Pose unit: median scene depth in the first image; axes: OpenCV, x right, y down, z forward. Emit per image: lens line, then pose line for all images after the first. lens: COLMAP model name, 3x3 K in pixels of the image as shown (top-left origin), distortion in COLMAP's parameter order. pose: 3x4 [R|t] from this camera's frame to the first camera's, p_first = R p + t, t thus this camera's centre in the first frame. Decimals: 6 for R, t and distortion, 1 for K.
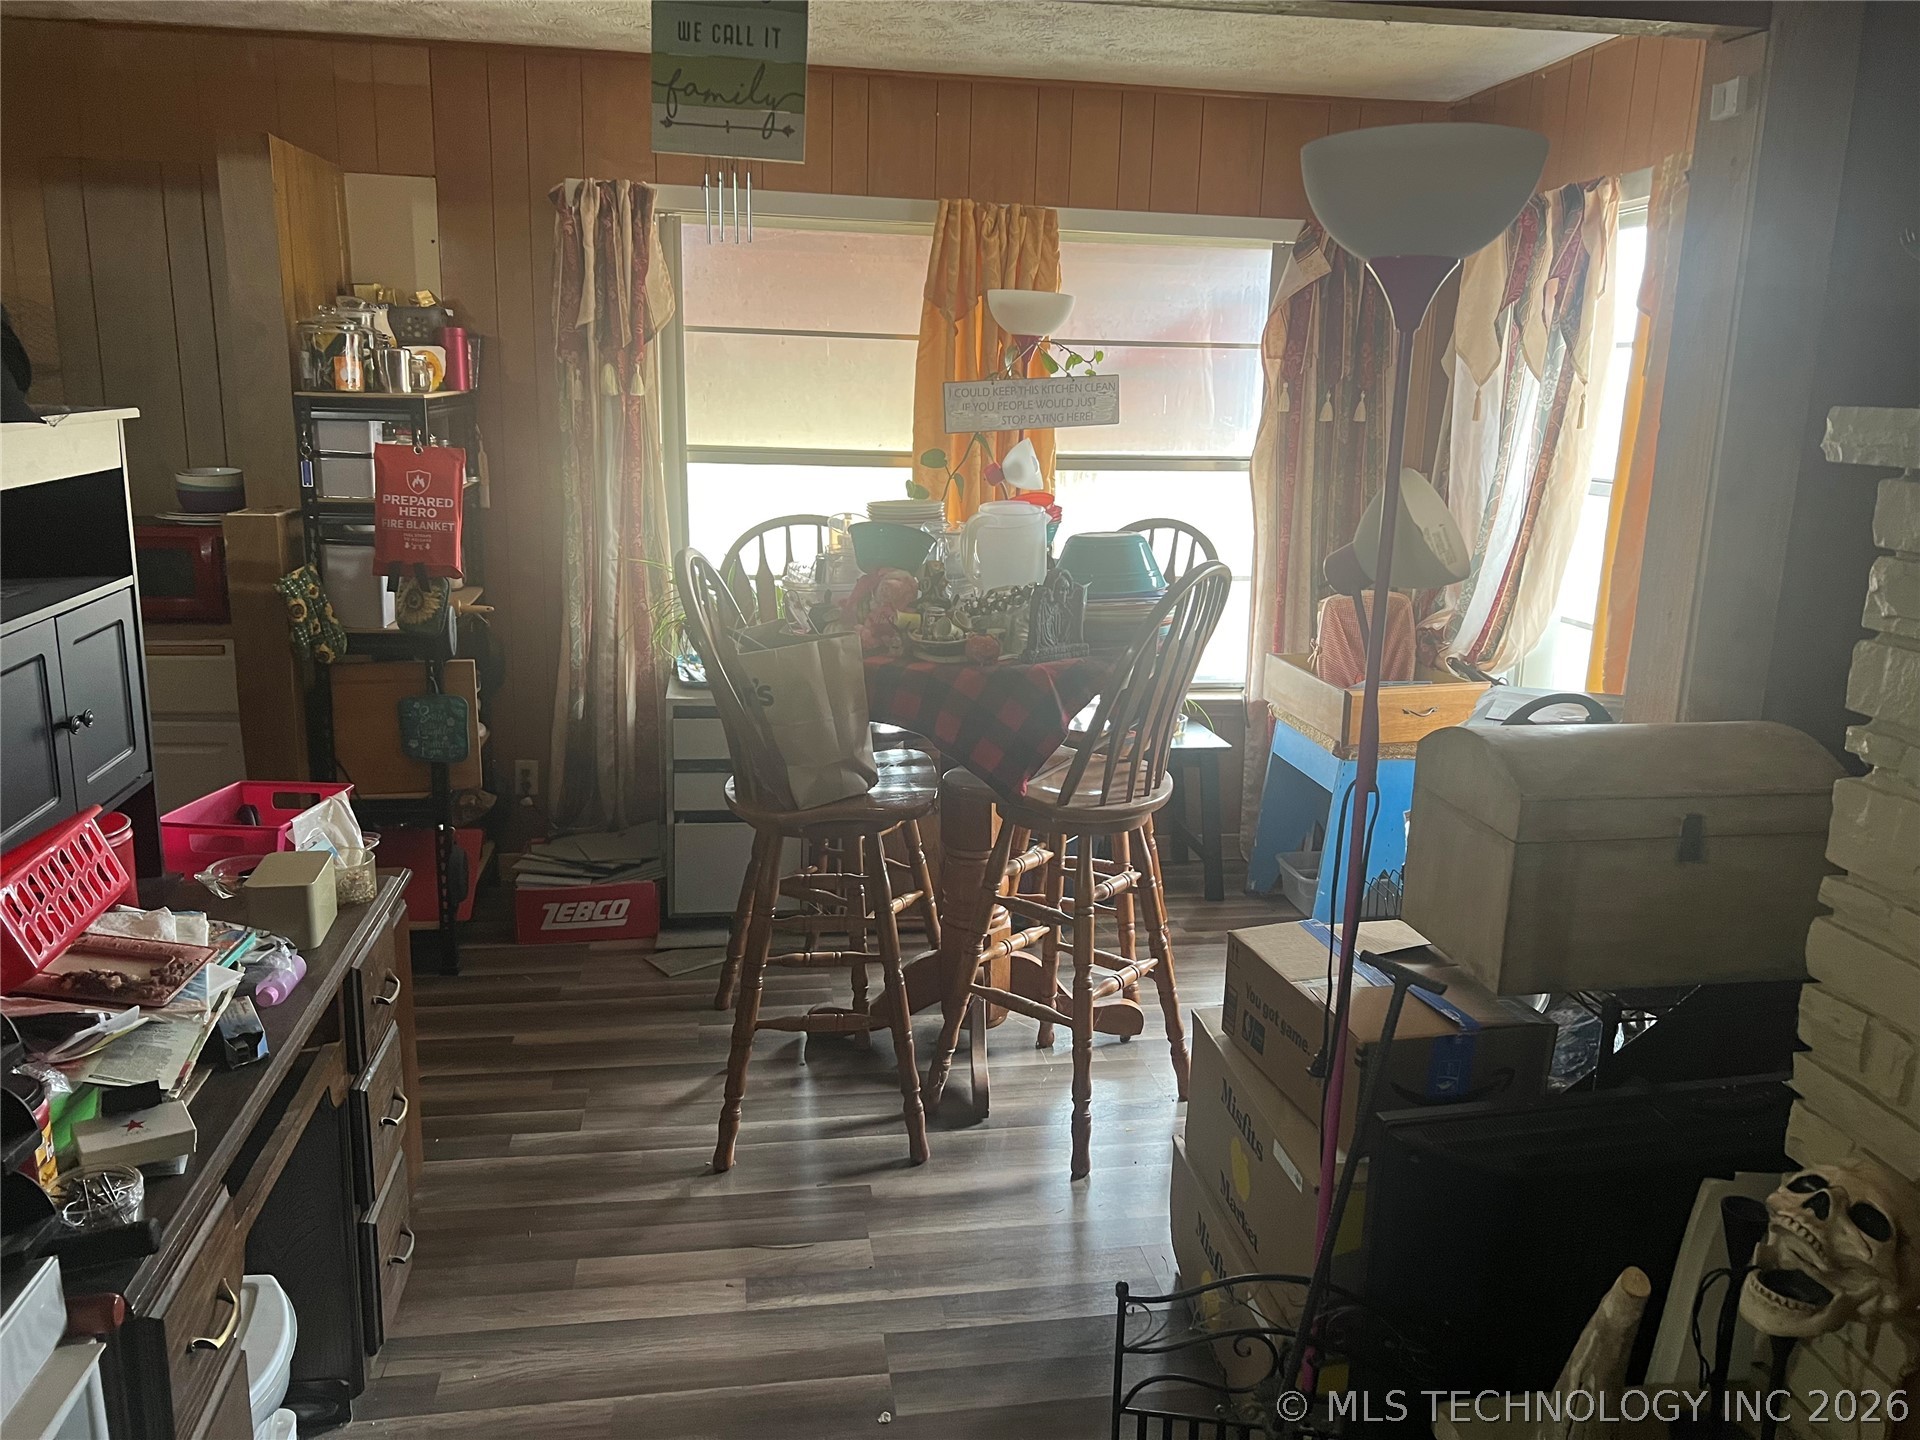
lens RADIAL K [[1432.5, 0, 958.4], [0, 1432.5, 708.3], [0, 0, 1]] dist [0.061635, -0.077880]
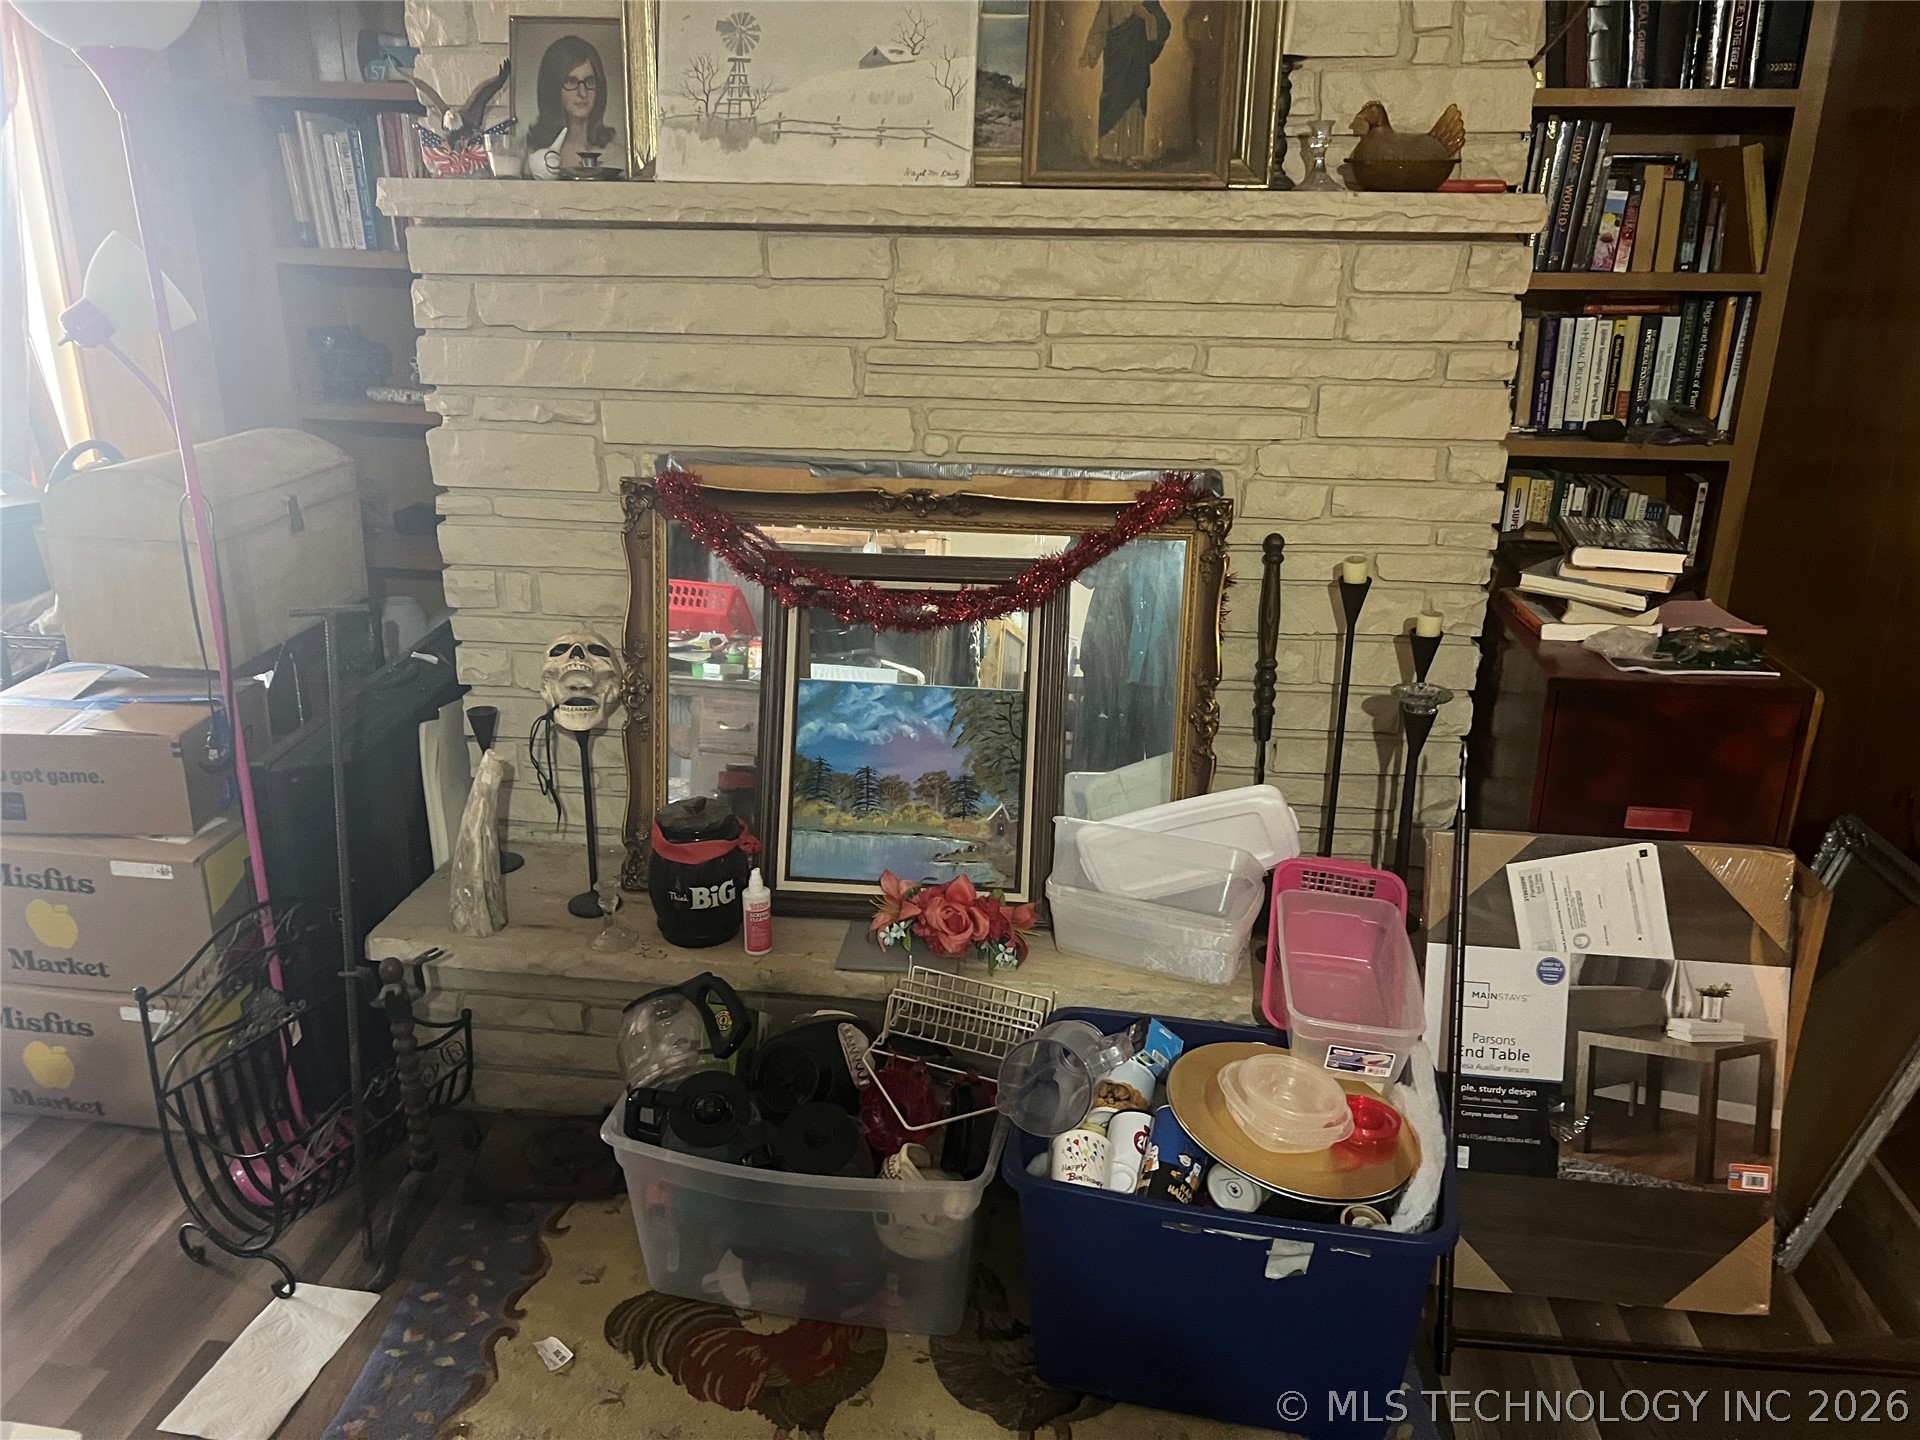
lens RADIAL K [[1432.5, 0, 954.9], [0, 1432.5, 719.0], [0, 0, 1]] dist [0.061635, -0.077880]
pose [[0.266547, -0.341256, 0.901386, -0.318446], [0.207000, 0.933666, 0.292265, 0.000759], [-0.941331, 0.108684, 0.319506, 0.006886]]
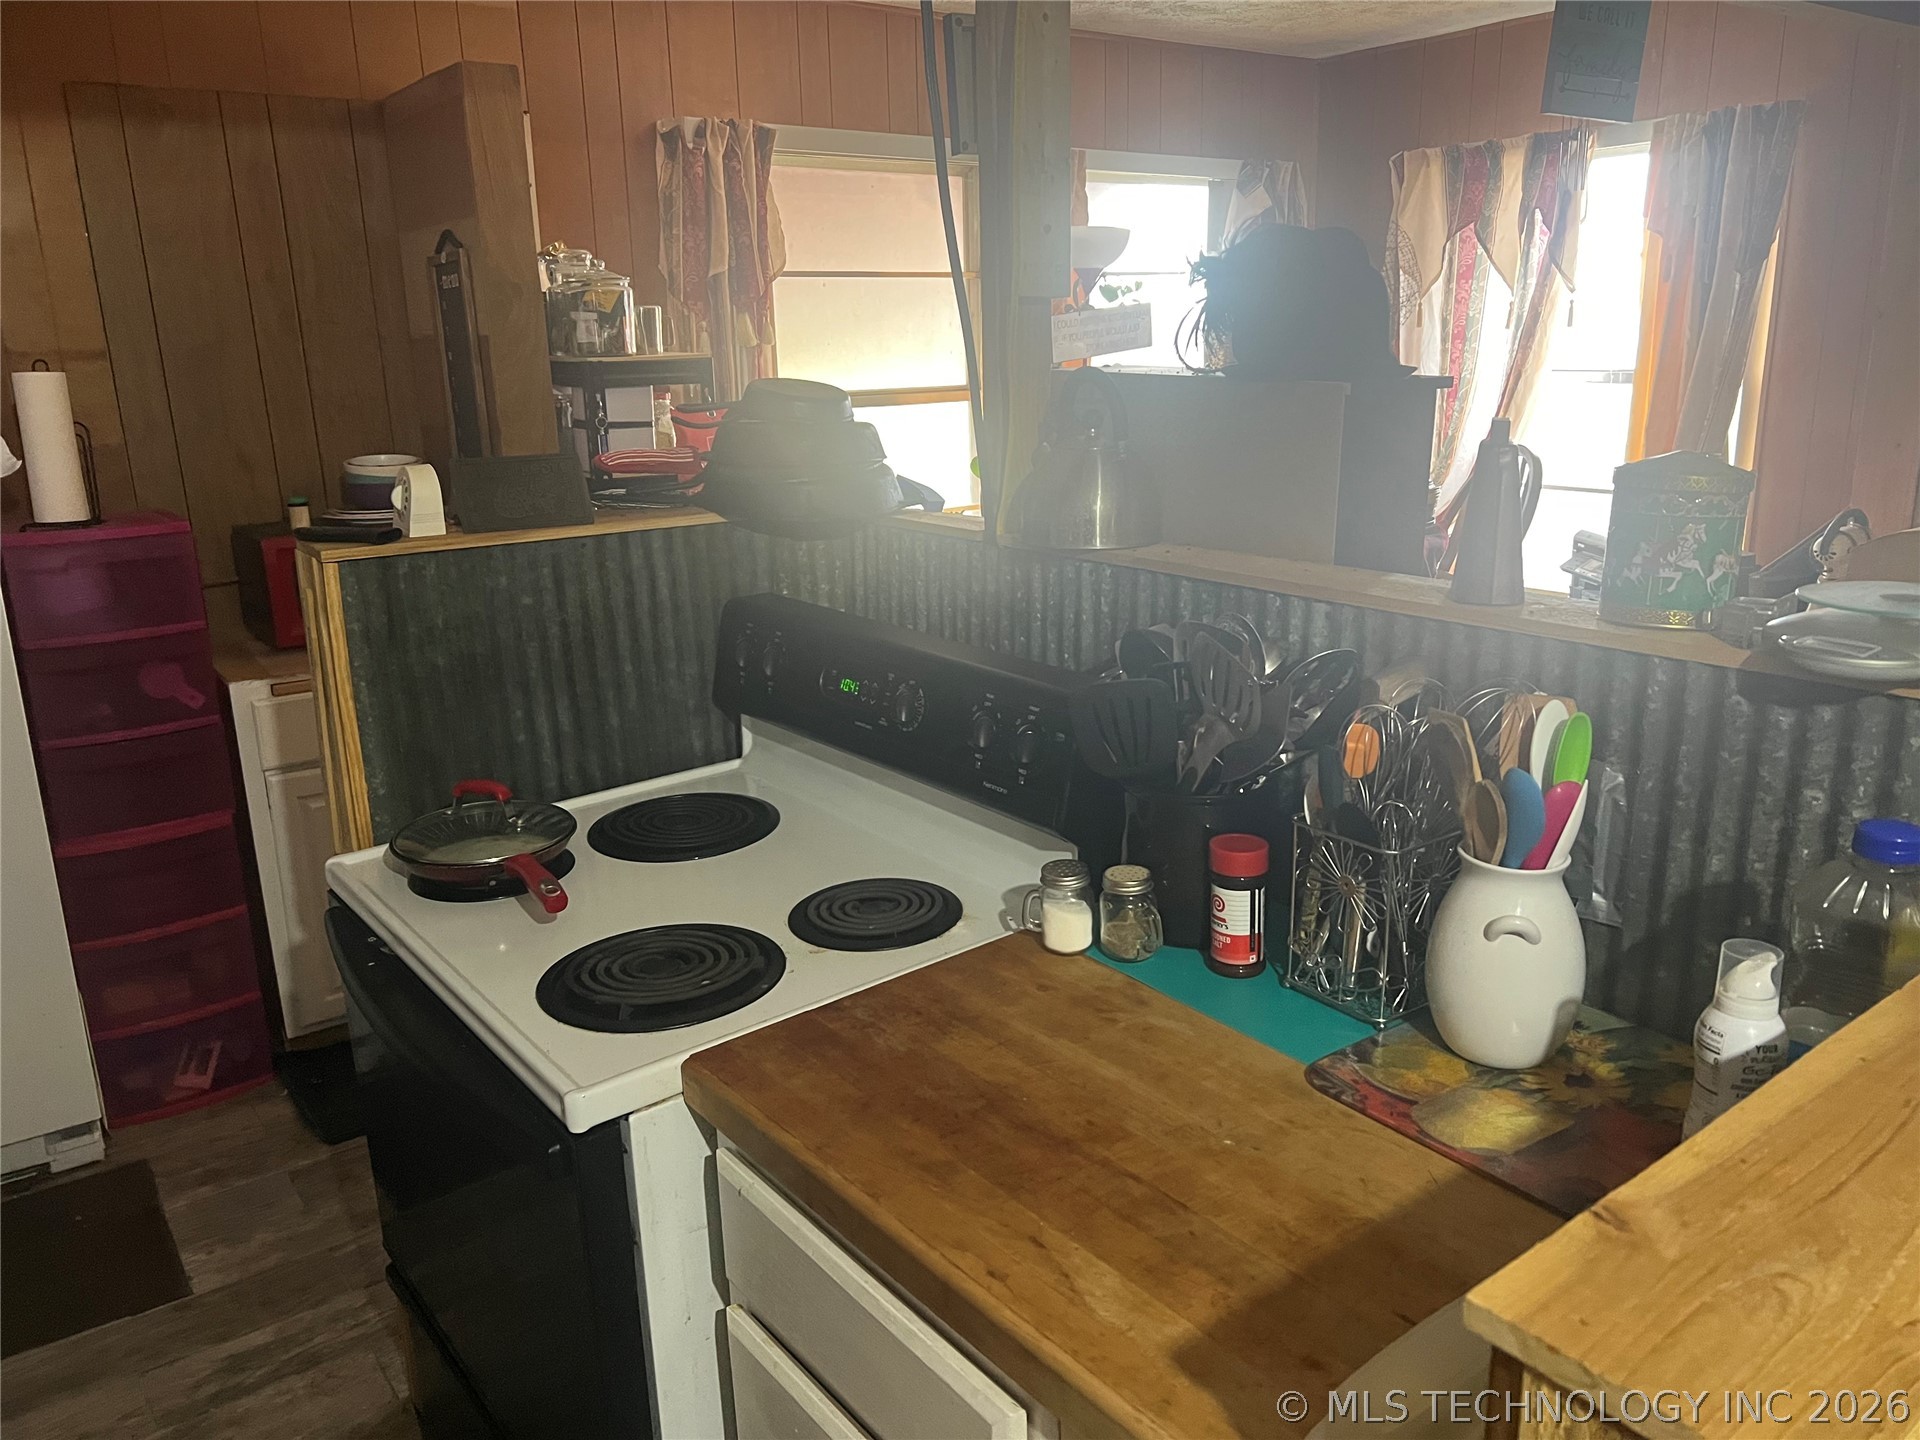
lens RADIAL K [[1432.5, 0, 951.9], [0, 1432.5, 714.0], [0, 0, 1]] dist [0.061635, -0.077880]
pose [[0.885059, -0.166970, 0.434502, -0.619013], [0.146365, 0.985931, 0.080734, -0.034318], [-0.441869, -0.007858, 0.897045, 0.077450]]
